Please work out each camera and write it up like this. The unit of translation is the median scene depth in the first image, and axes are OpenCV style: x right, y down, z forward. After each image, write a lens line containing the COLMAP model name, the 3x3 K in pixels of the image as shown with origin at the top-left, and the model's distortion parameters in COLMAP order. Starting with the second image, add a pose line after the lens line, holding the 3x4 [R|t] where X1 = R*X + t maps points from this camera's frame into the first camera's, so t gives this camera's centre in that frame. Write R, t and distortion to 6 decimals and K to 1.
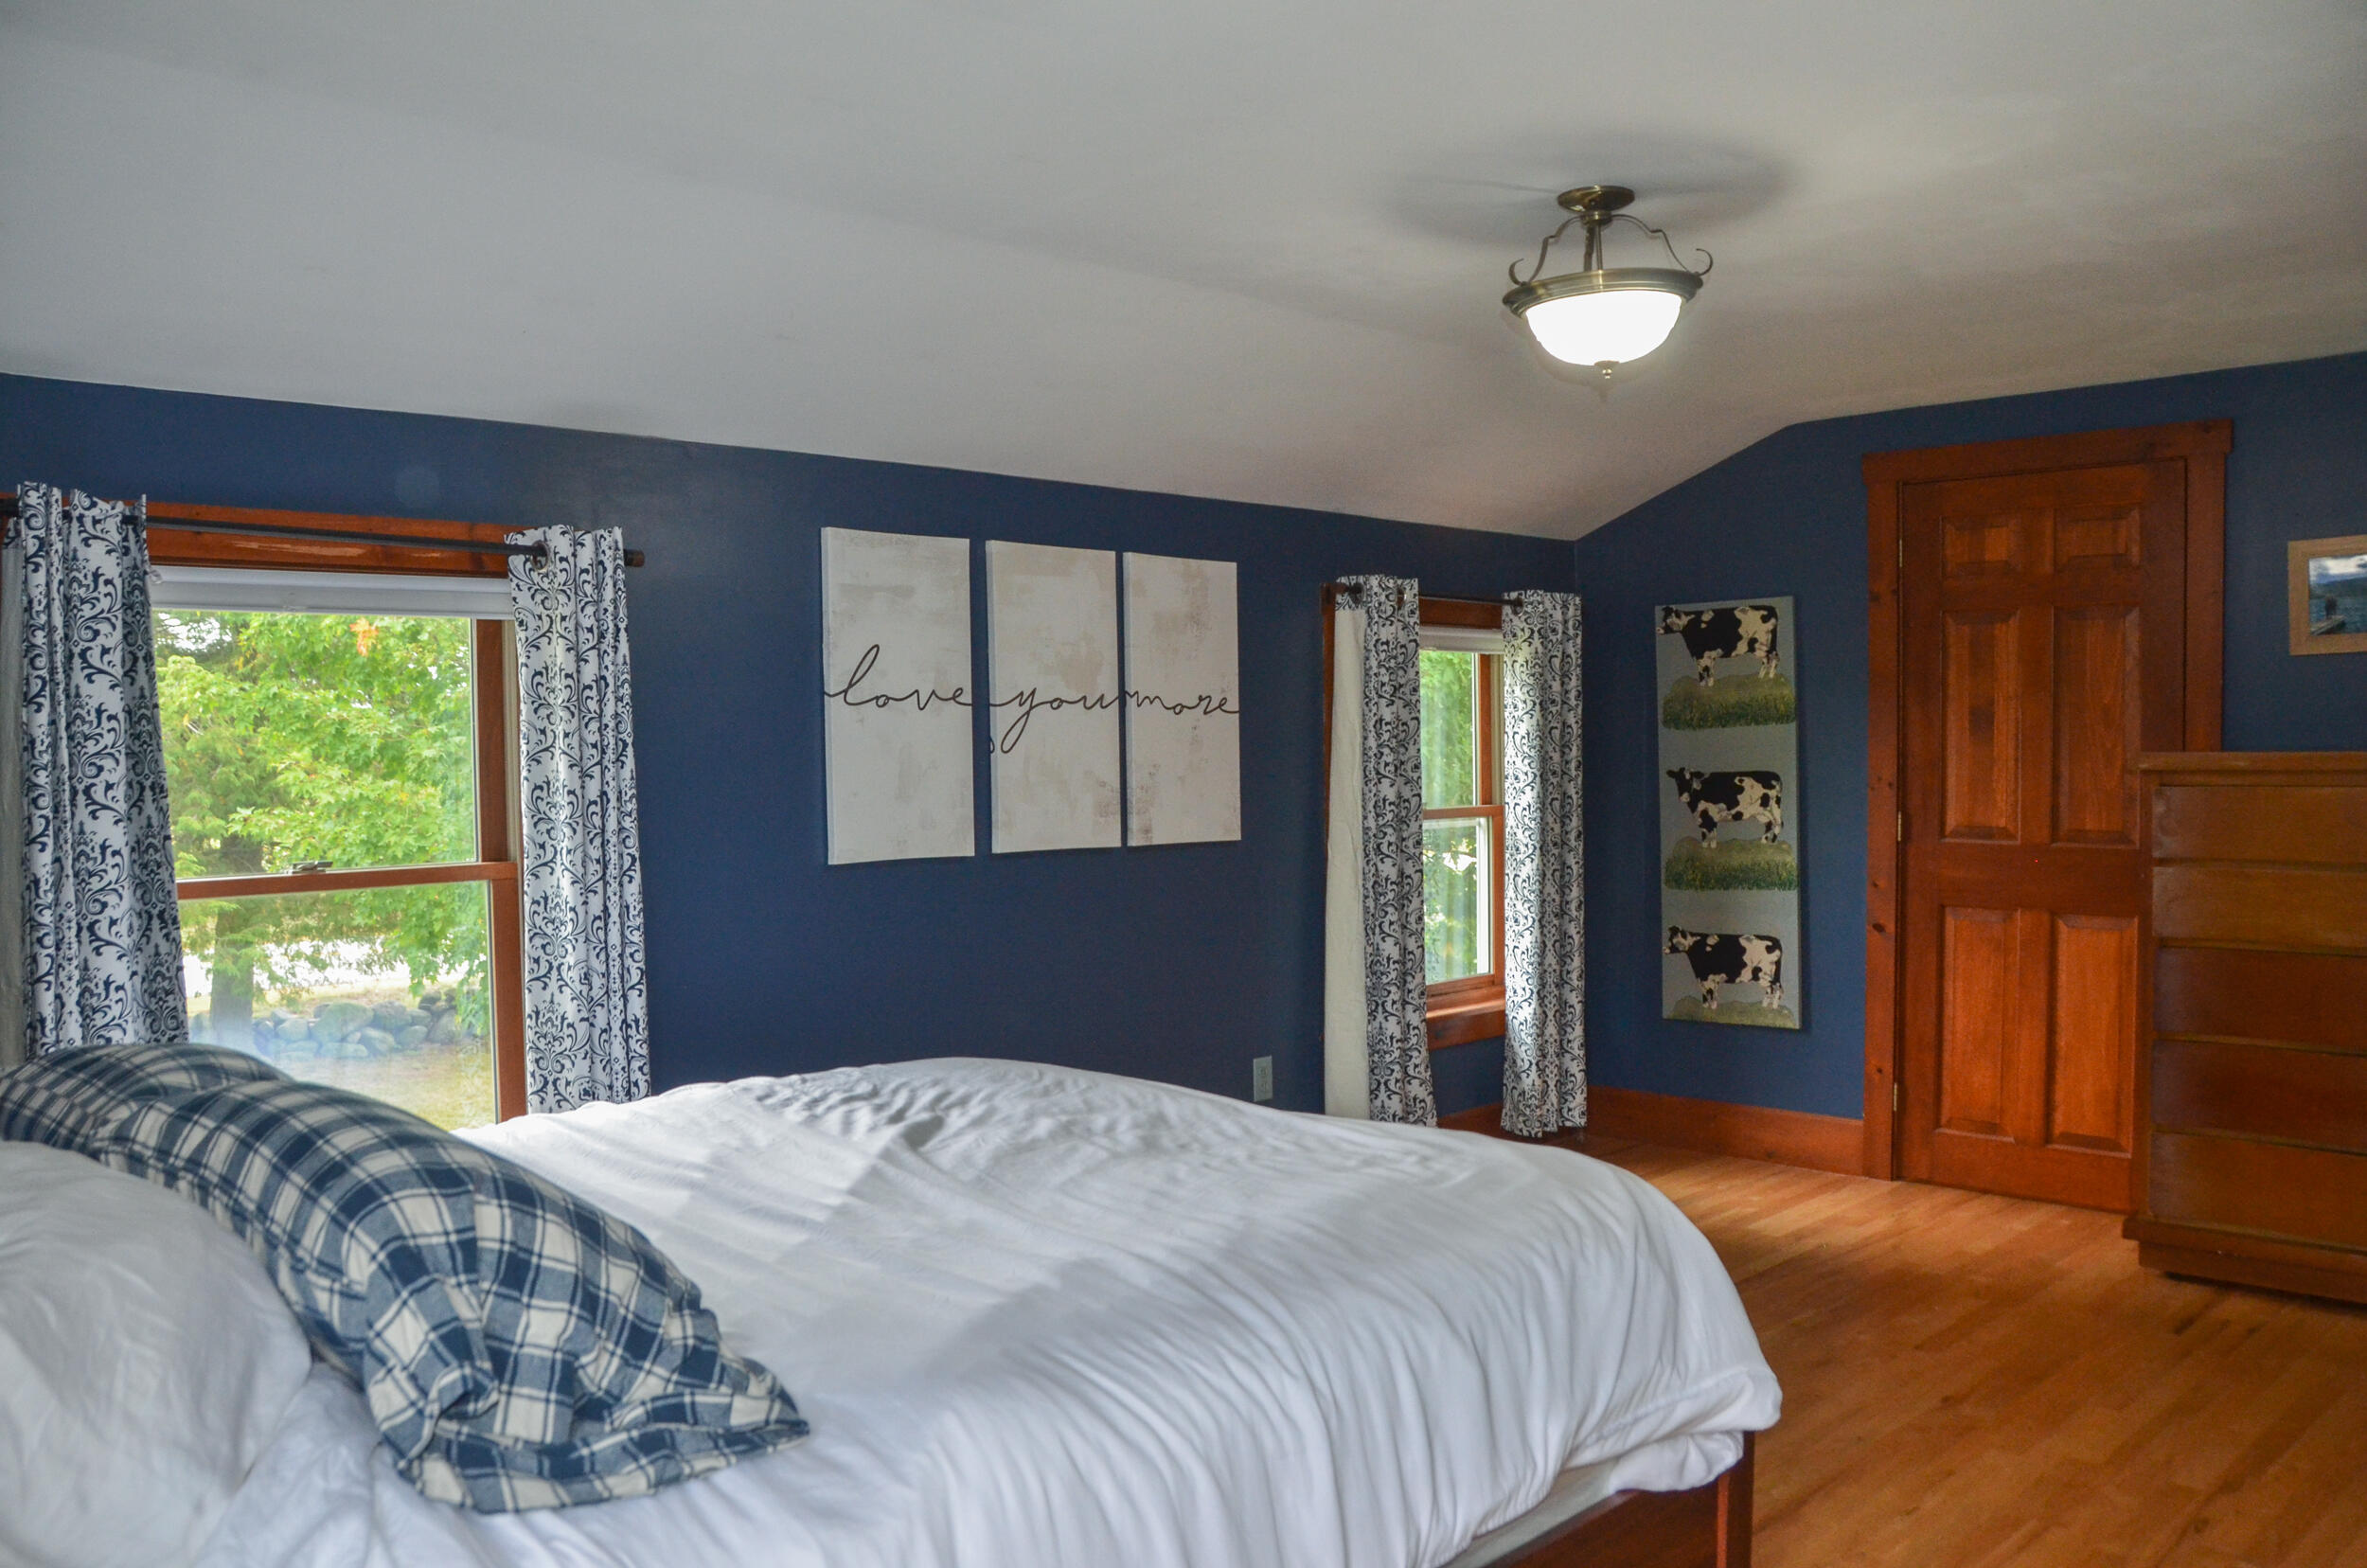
lens RADIAL K [[1884.5, 0, 1173.9], [0, 1884.5, 829.8], [0, 0, 1]] dist [-0.150077, 0.111019]
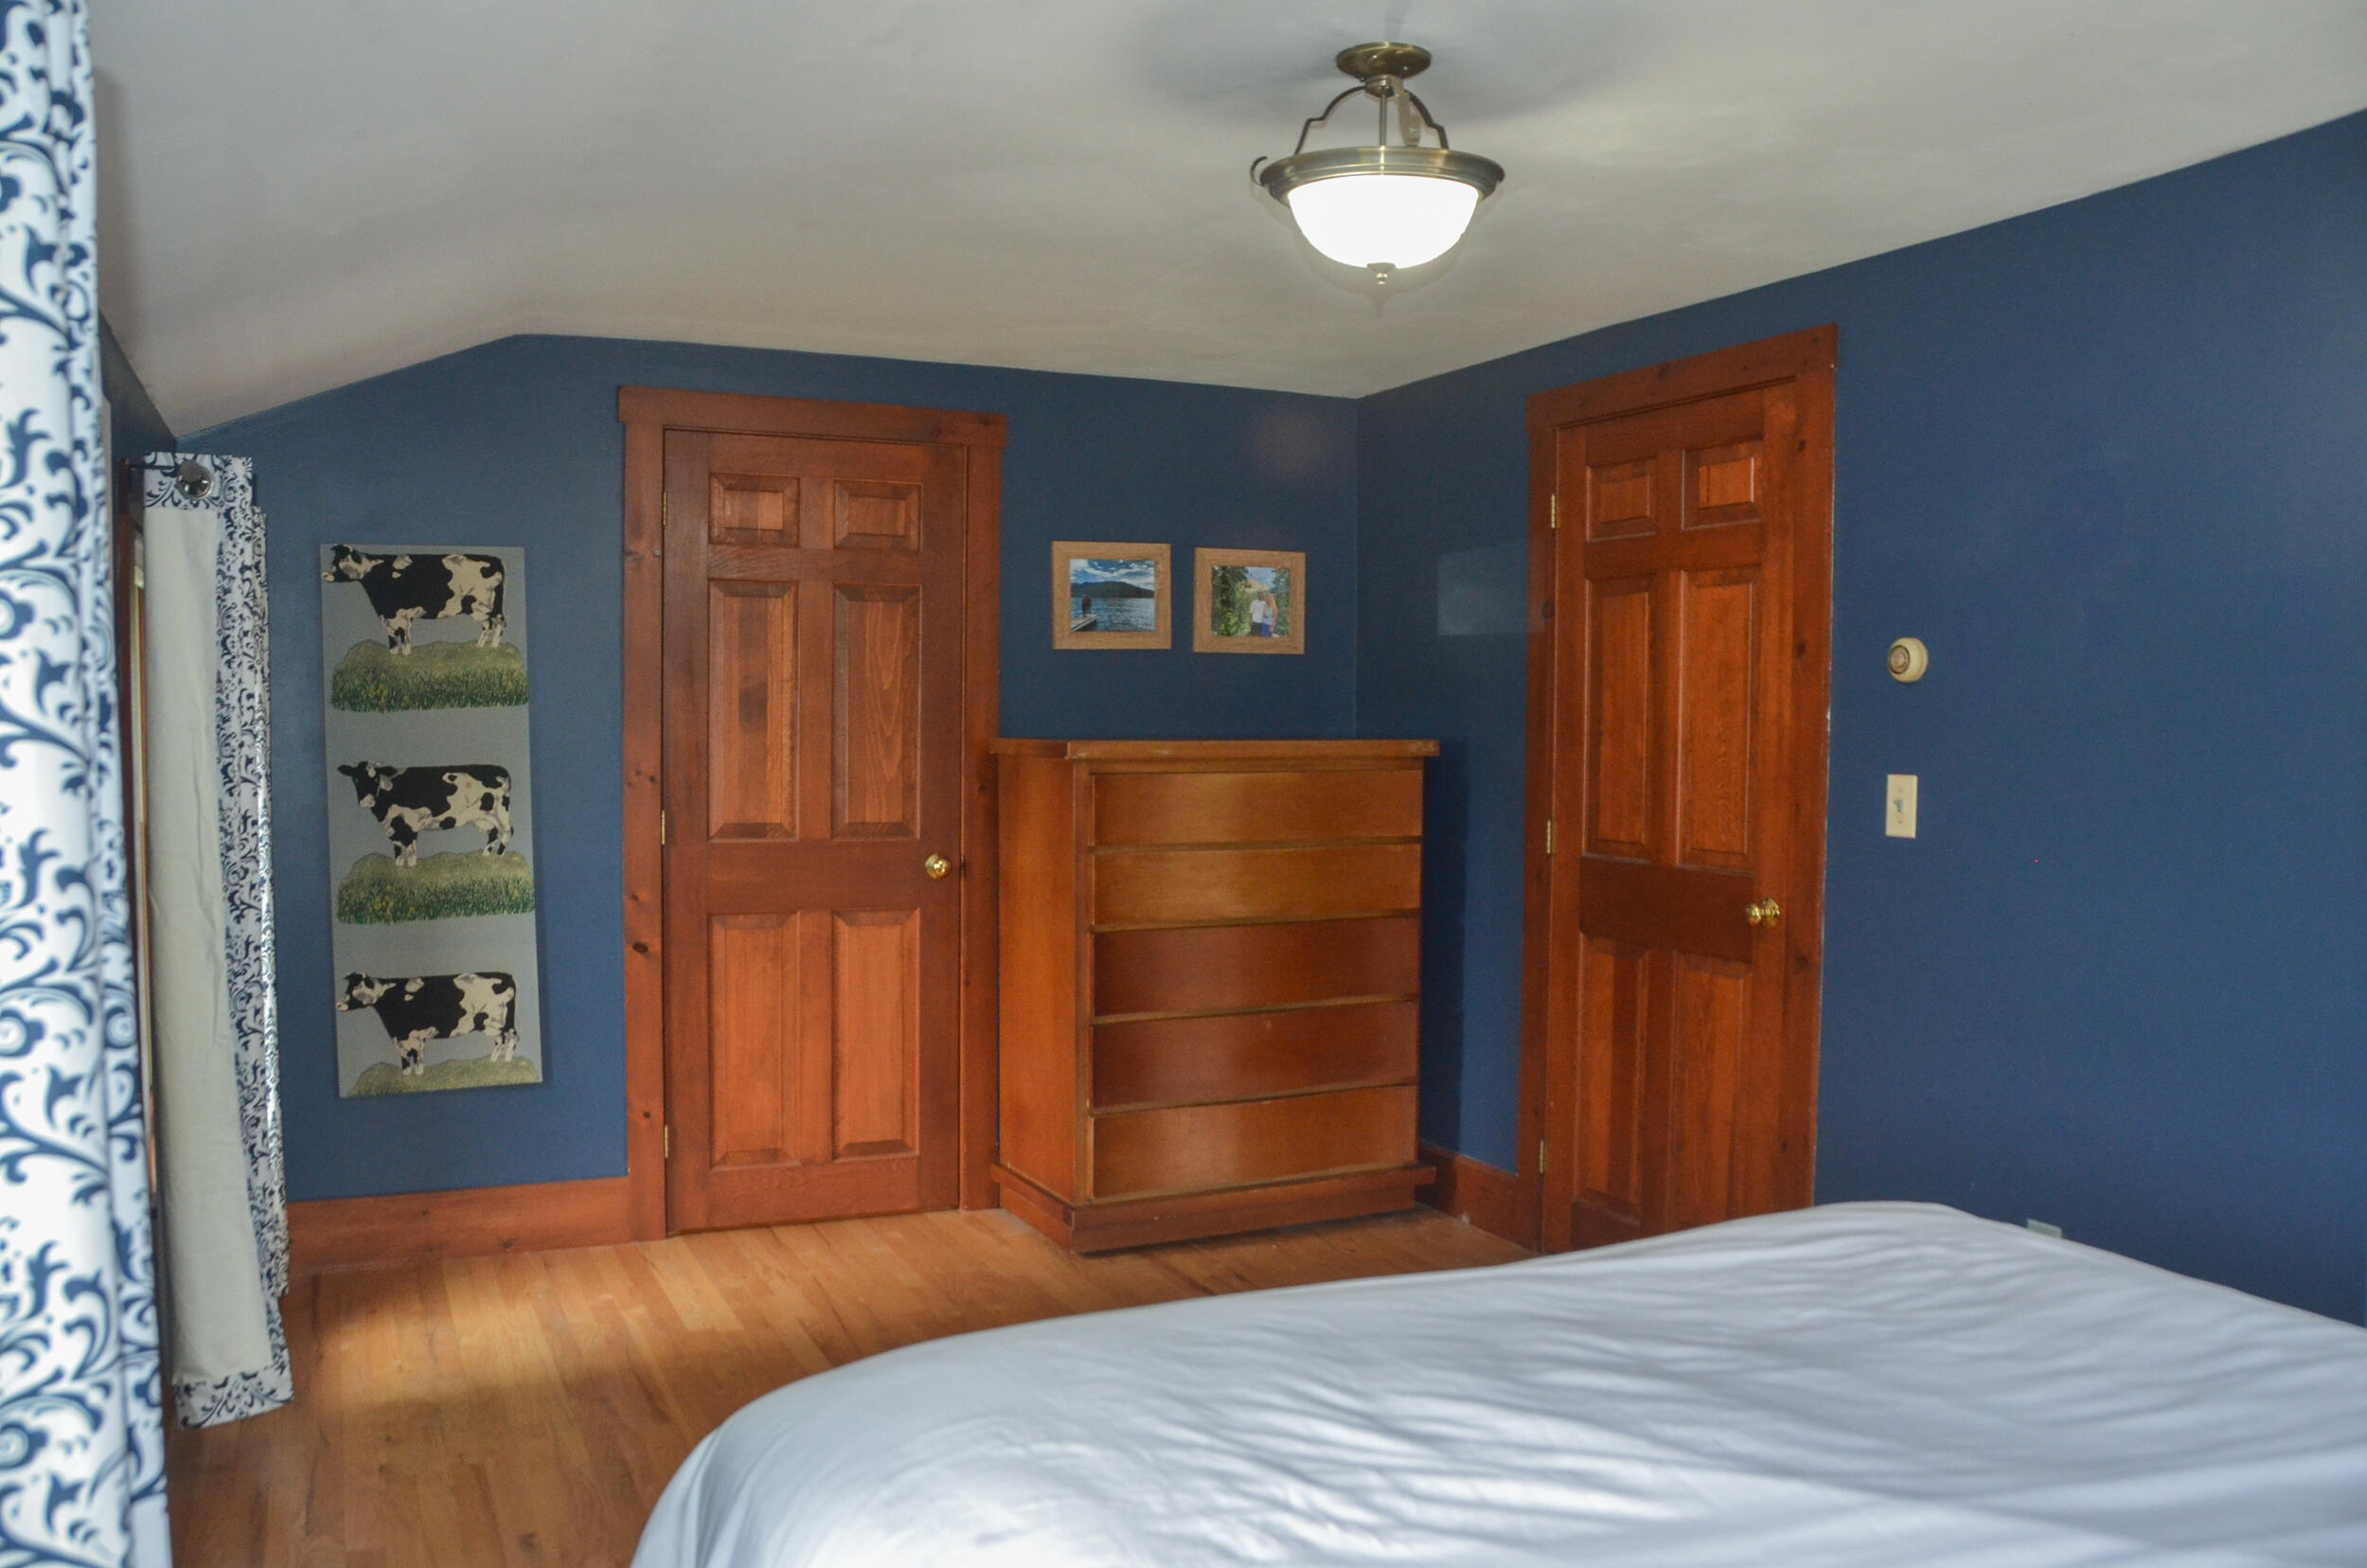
lens RADIAL K [[1884.5, 0, 1173.9], [0, 1884.5, 829.8], [0, 0, 1]] dist [-0.150077, 0.111019]
pose [[0.347883, -0.039829, 0.936692, -0.336131], [0.033296, 0.998992, 0.030112, -0.018948], [-0.936947, 0.020713, 0.348858, 0.475277]]
